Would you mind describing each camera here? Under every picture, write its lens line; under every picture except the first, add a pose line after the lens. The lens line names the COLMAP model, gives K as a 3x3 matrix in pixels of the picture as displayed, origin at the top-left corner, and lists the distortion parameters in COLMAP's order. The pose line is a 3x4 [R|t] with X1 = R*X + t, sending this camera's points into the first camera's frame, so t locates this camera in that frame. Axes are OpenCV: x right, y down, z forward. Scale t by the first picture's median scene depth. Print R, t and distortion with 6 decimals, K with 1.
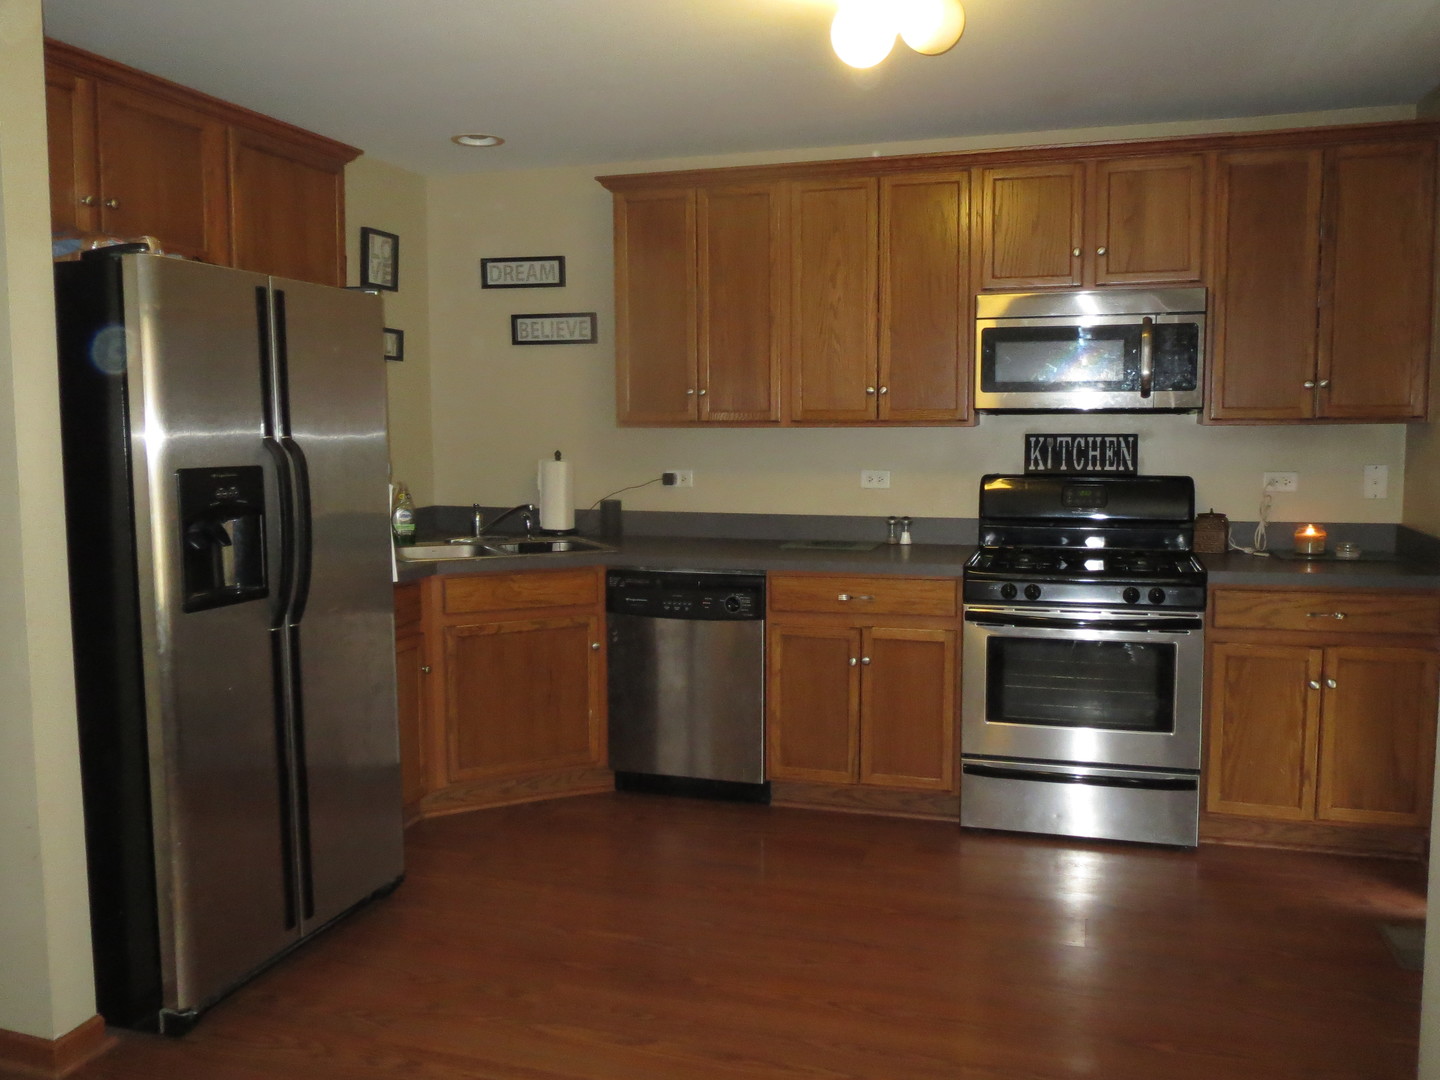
lens RADIAL K [[1188.8, 0, 701.3], [0, 1188.8, 531.3], [0, 0, 1]] dist [-0.036125, 0.002455]
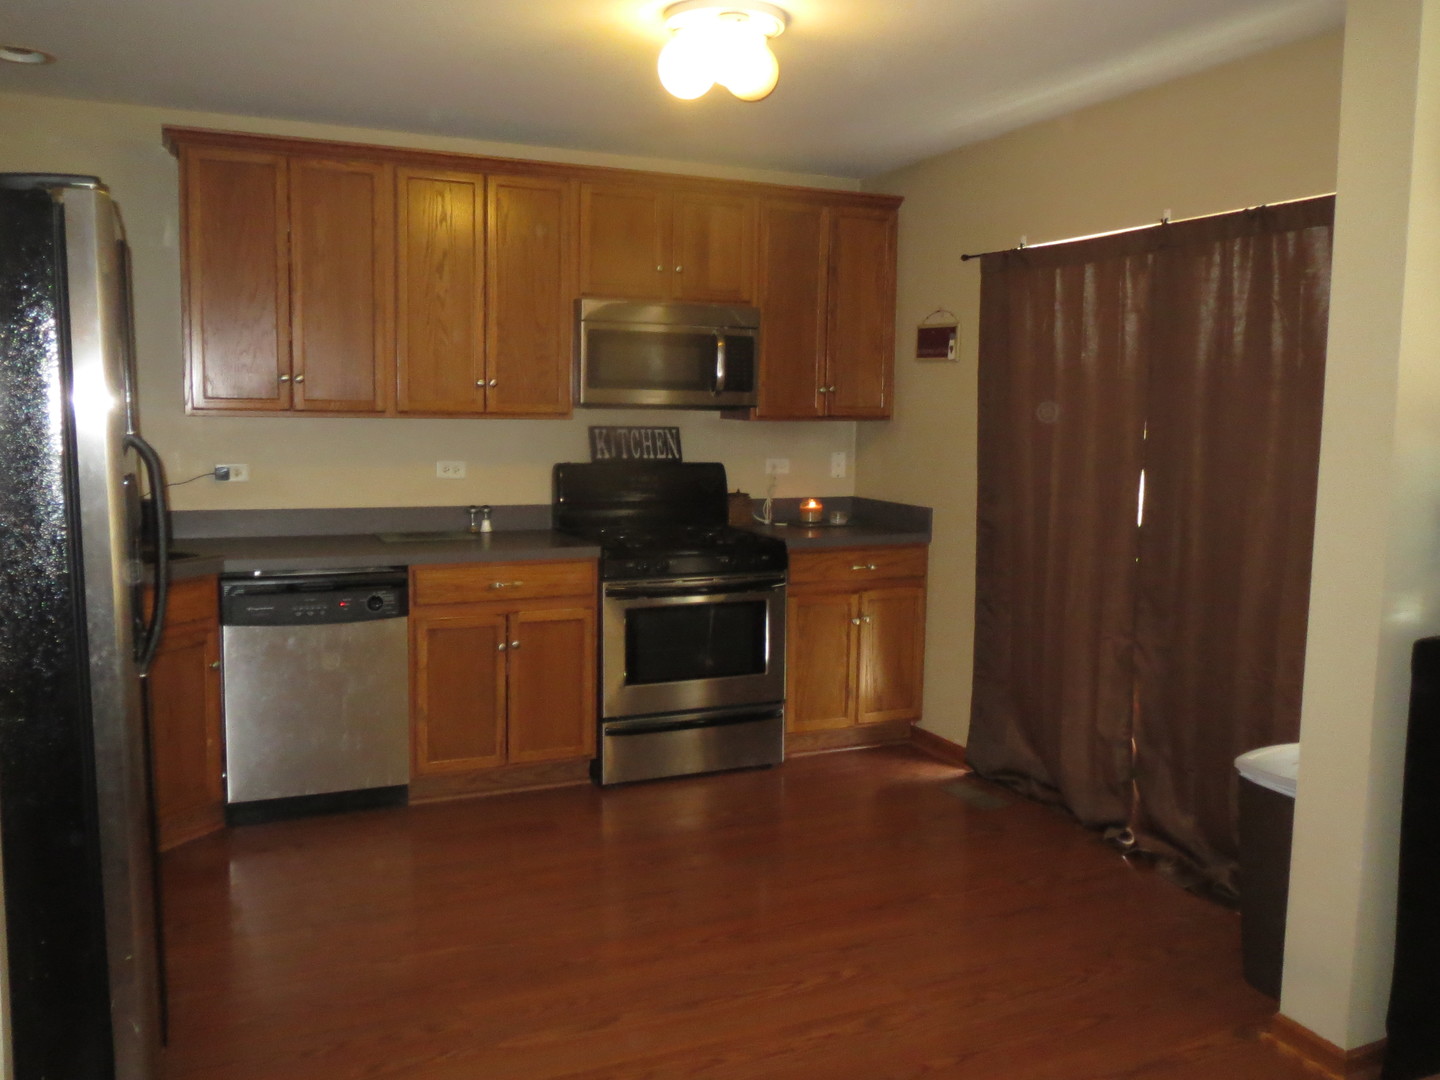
lens RADIAL K [[1188.8, 0, 701.3], [0, 1188.8, 531.3], [0, 0, 1]] dist [-0.036125, 0.002455]
pose [[0.745610, -0.050295, 0.664482, -0.408578], [0.043546, 0.998694, 0.026730, -0.009937], [-0.664958, 0.009005, 0.746826, 0.112598]]
